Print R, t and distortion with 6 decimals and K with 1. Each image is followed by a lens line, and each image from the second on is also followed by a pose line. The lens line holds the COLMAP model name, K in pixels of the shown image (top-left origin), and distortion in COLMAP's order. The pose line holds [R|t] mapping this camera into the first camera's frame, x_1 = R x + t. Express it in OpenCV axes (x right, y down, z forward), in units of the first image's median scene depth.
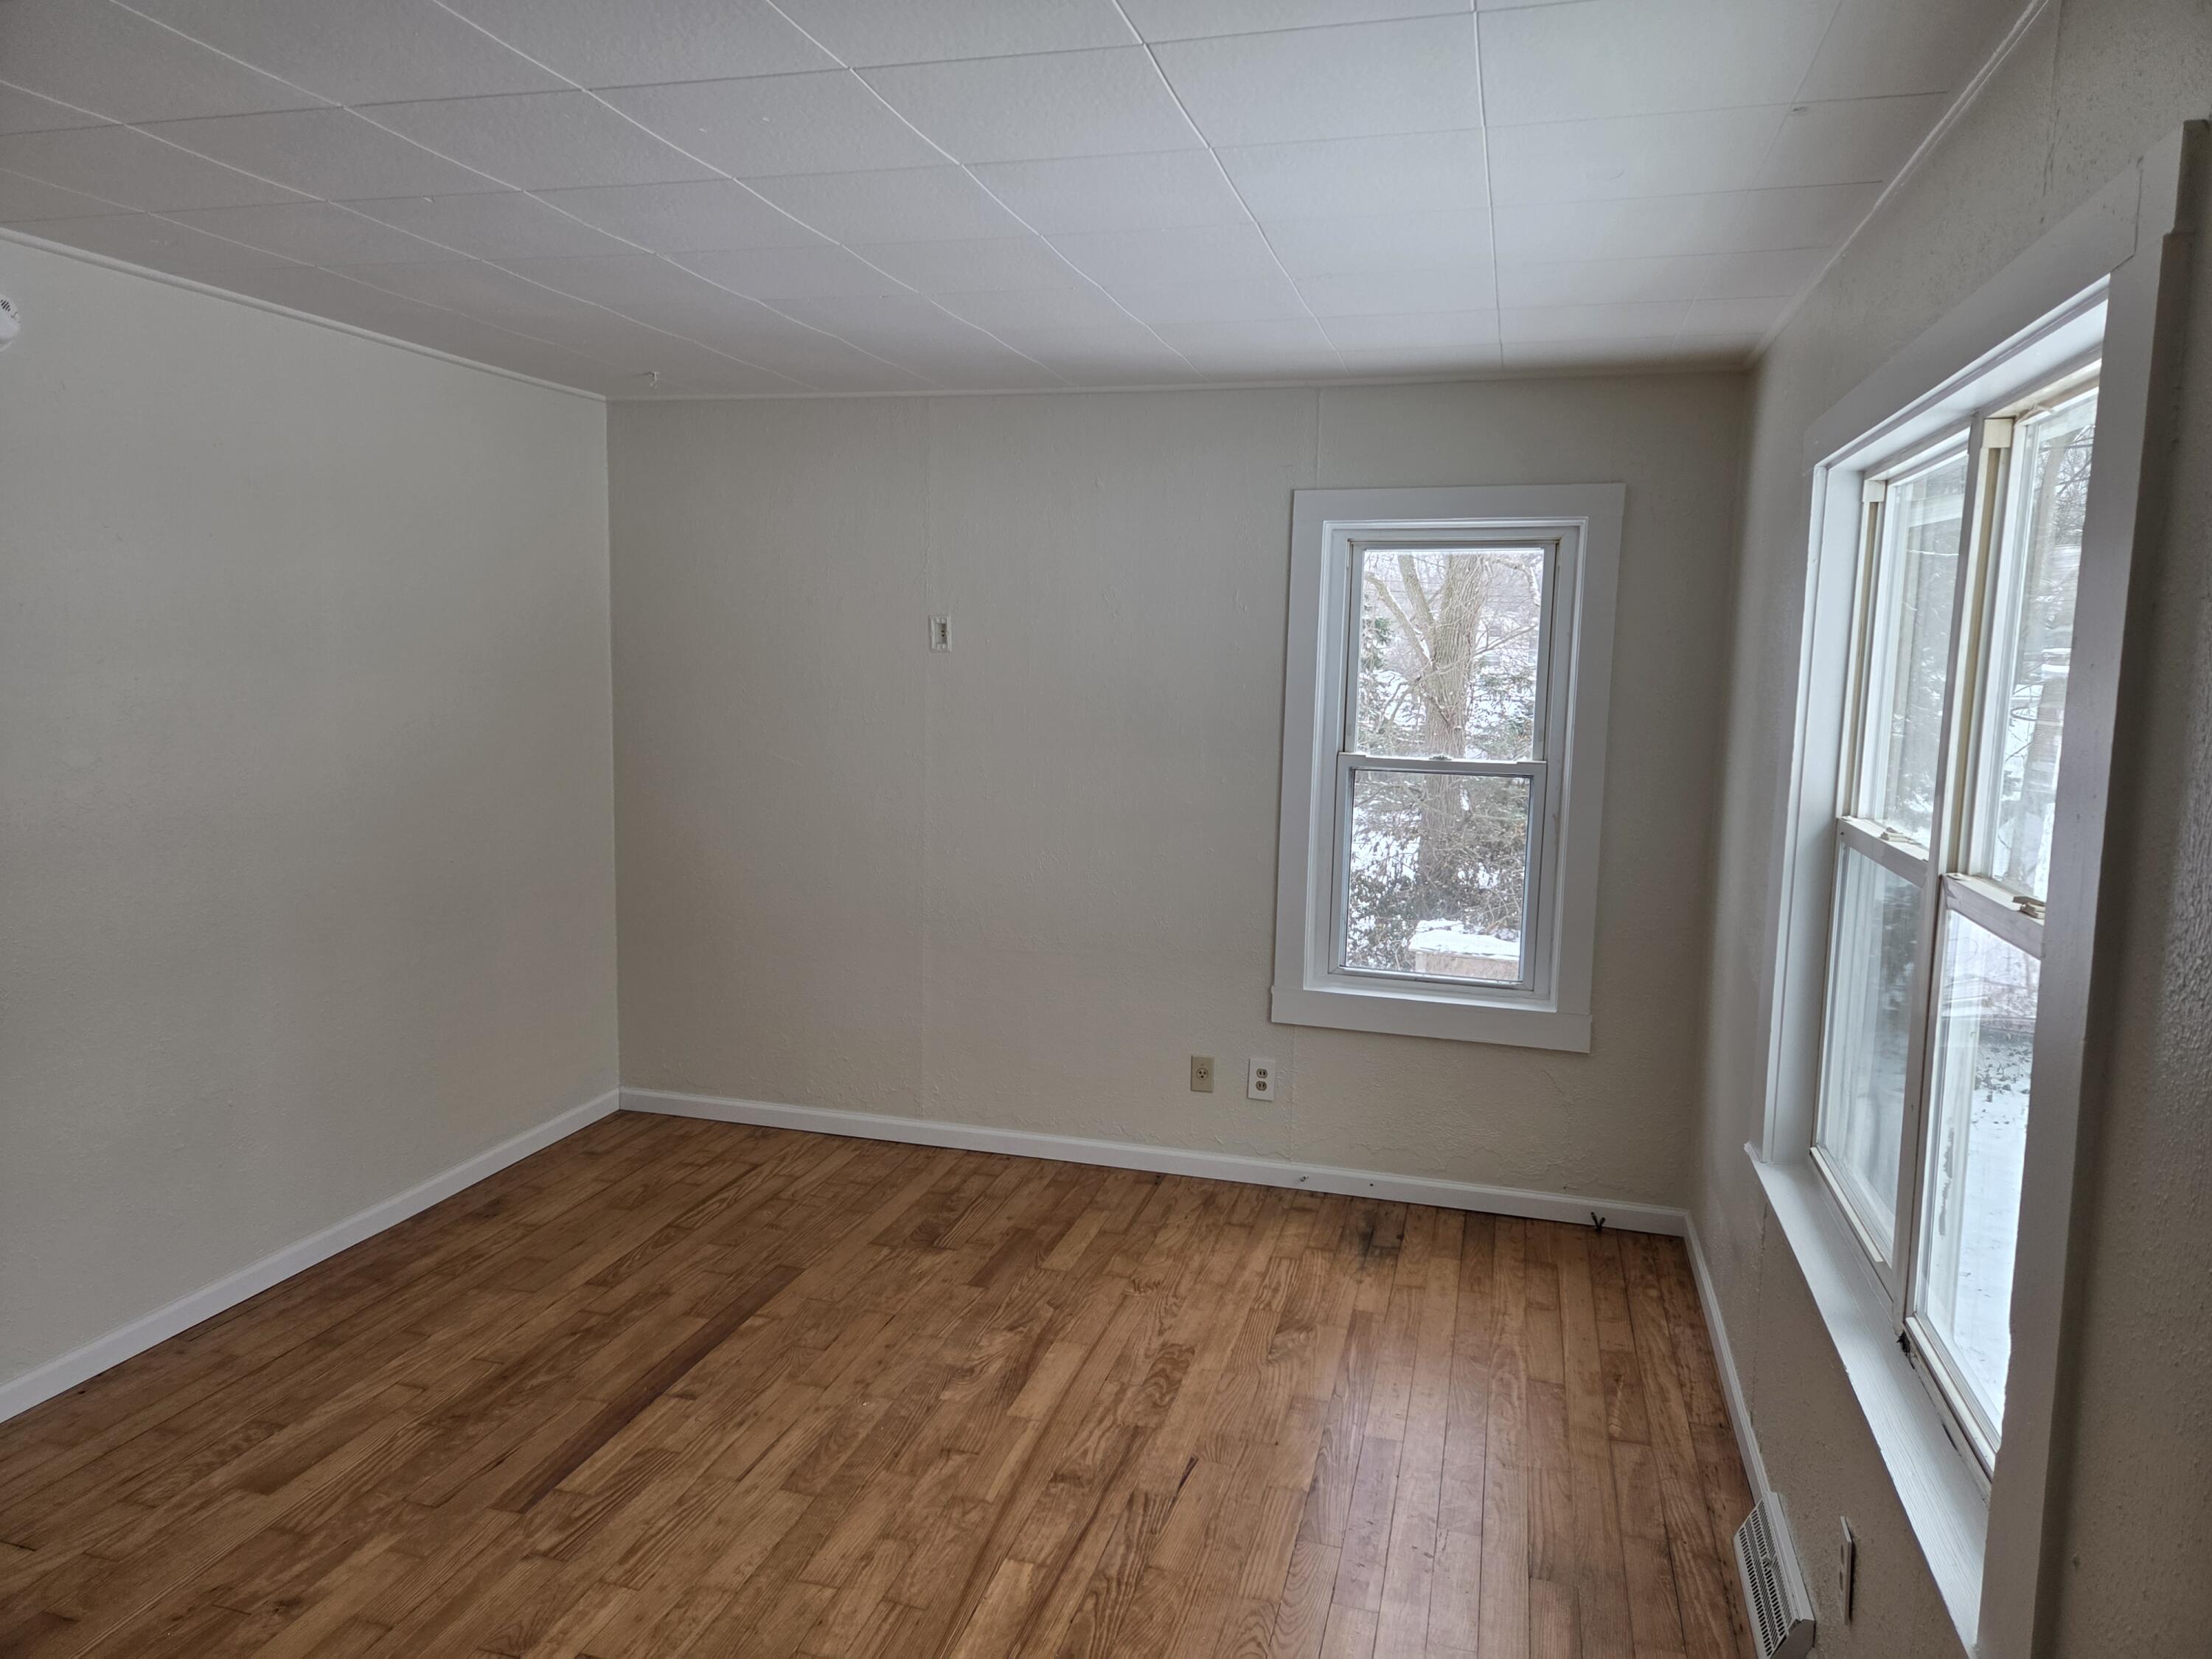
lens RADIAL K [[1472.5, 0, 1108.1], [0, 1472.5, 822.2], [0, 0, 1]] dist [0.090818, -0.070550]
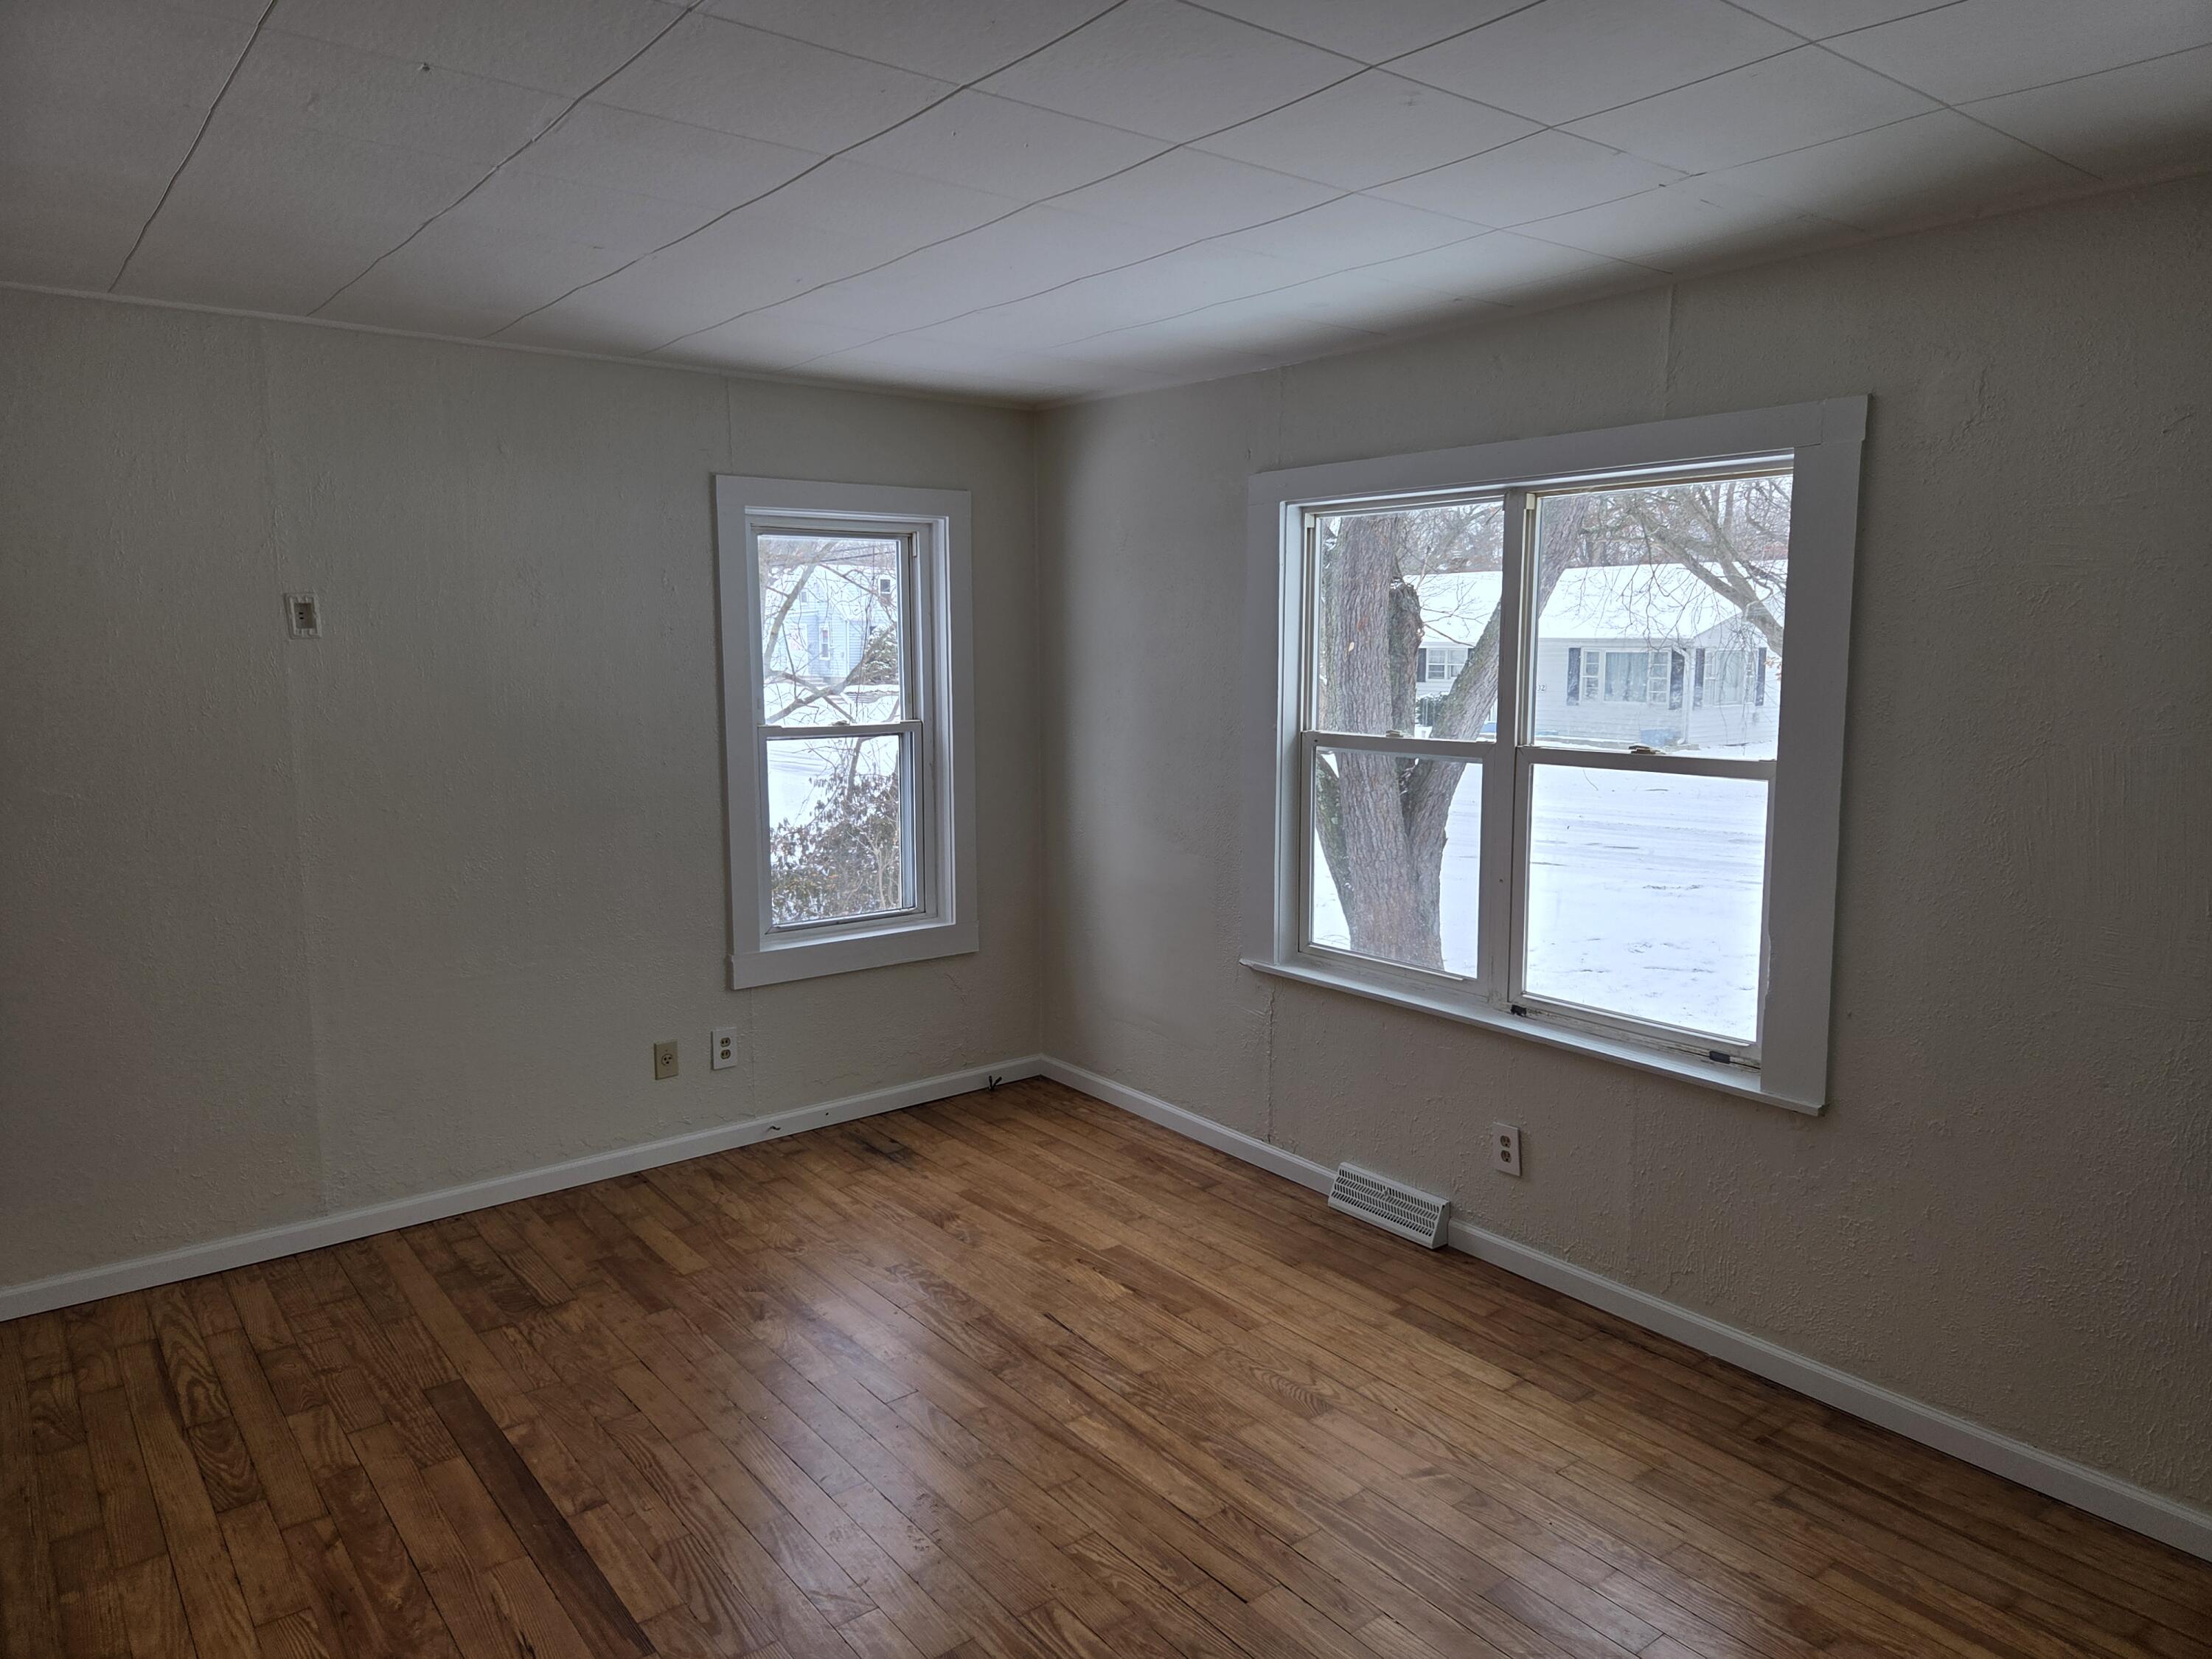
lens RADIAL K [[1472.5, 0, 1108.1], [0, 1472.5, 822.2], [0, 0, 1]] dist [0.090818, -0.070550]
pose [[0.584144, -0.125163, 0.801941, -0.593752], [0.111841, 0.991026, 0.073208, -0.029807], [-0.803907, 0.046926, 0.592901, 0.179363]]
